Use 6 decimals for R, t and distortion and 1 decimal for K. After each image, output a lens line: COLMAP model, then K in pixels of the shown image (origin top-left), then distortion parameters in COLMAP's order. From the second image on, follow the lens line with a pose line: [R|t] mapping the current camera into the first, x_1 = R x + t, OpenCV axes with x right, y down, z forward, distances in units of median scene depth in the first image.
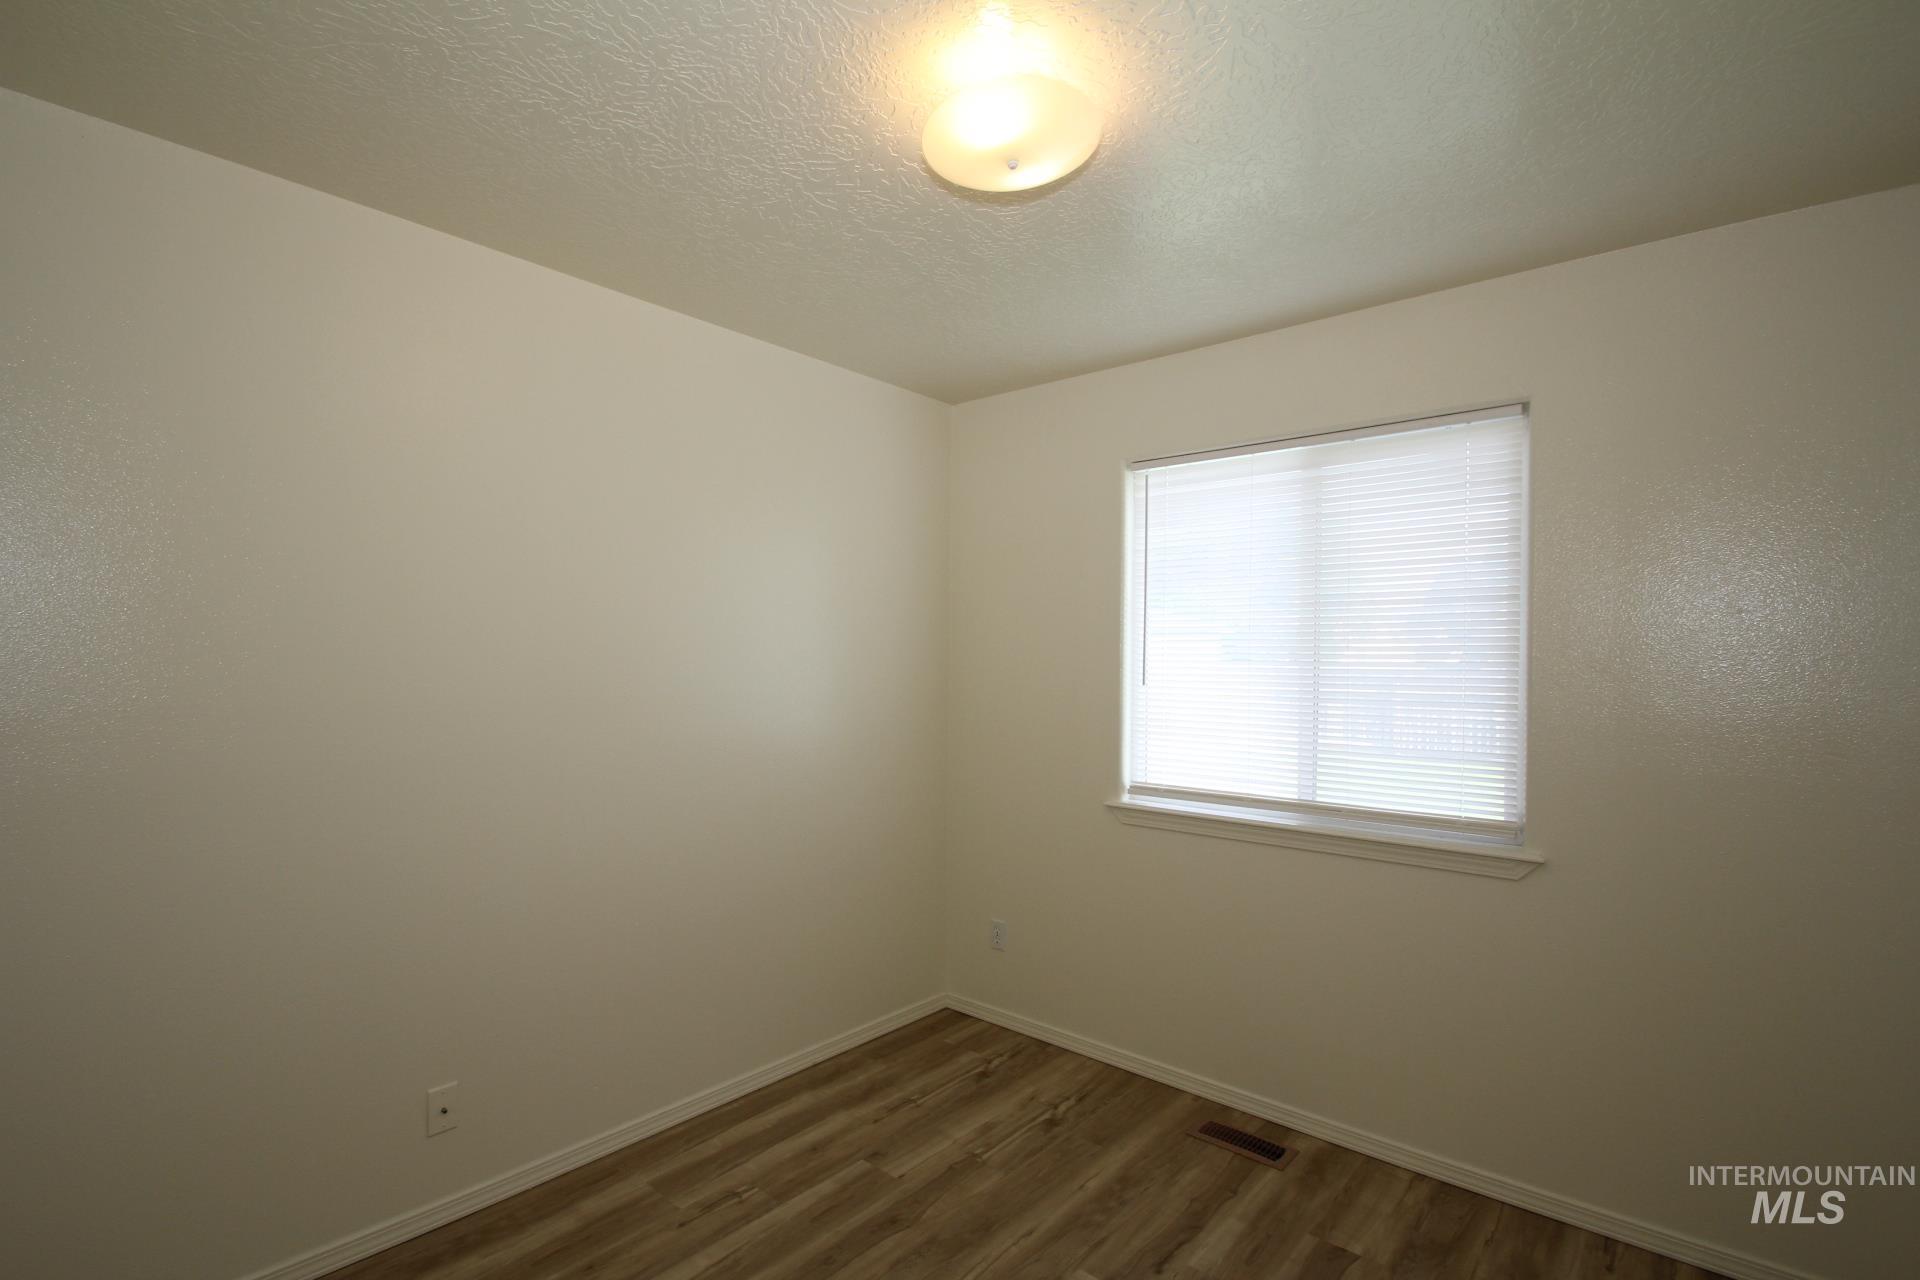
lens RADIAL K [[890.3, 0, 940.3], [0, 890.3, 666.8], [0, 0, 1]] dist [0.011100, -0.014393]
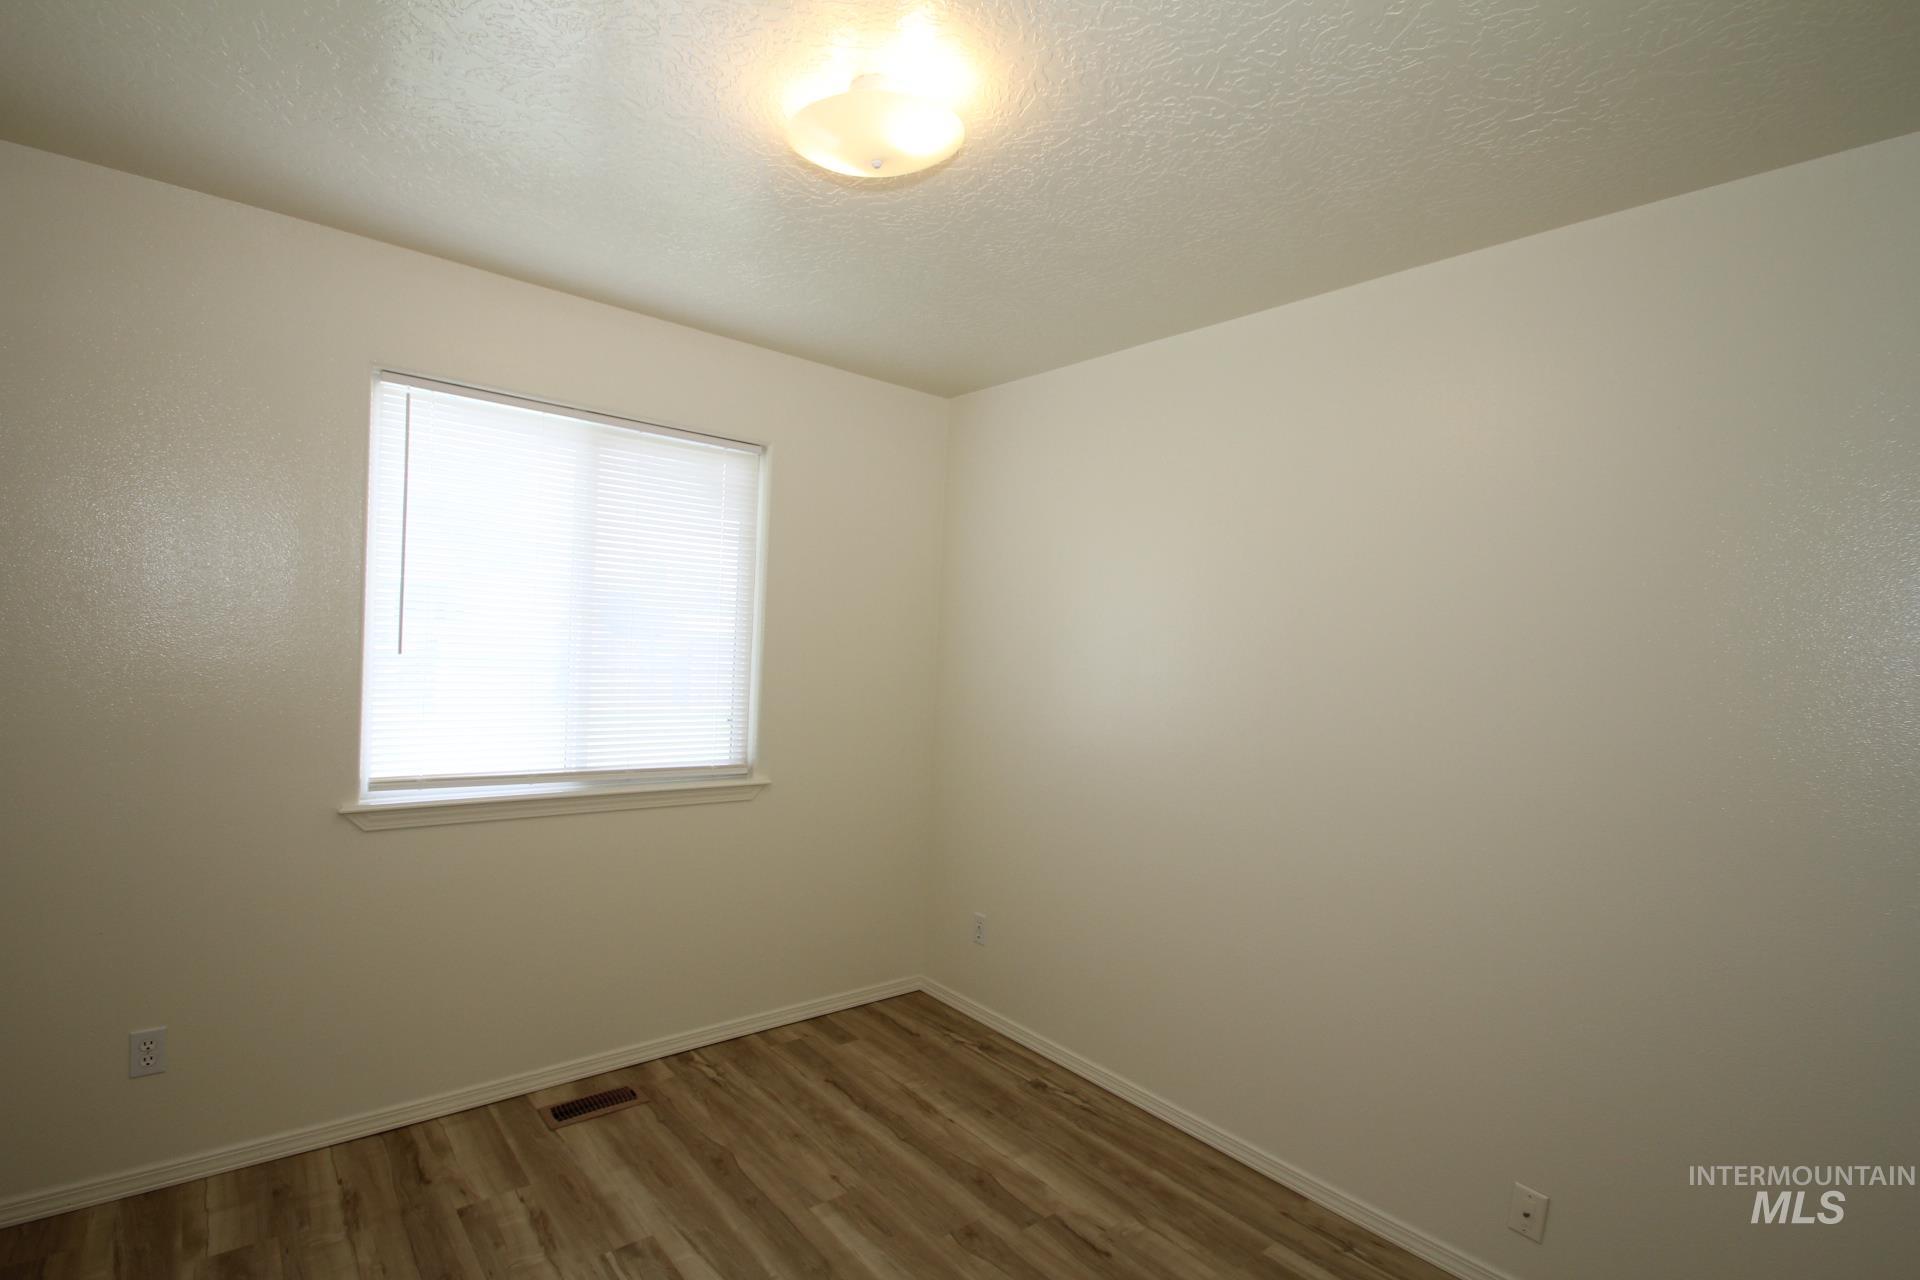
lens RADIAL K [[890.3, 0, 940.3], [0, 890.3, 666.8], [0, 0, 1]] dist [0.011100, -0.014393]
pose [[0.164273, -0.033691, 0.985839, -0.541326], [-0.044365, 0.998153, 0.041504, -0.026965], [-0.985417, -0.050555, 0.162475, 0.430270]]
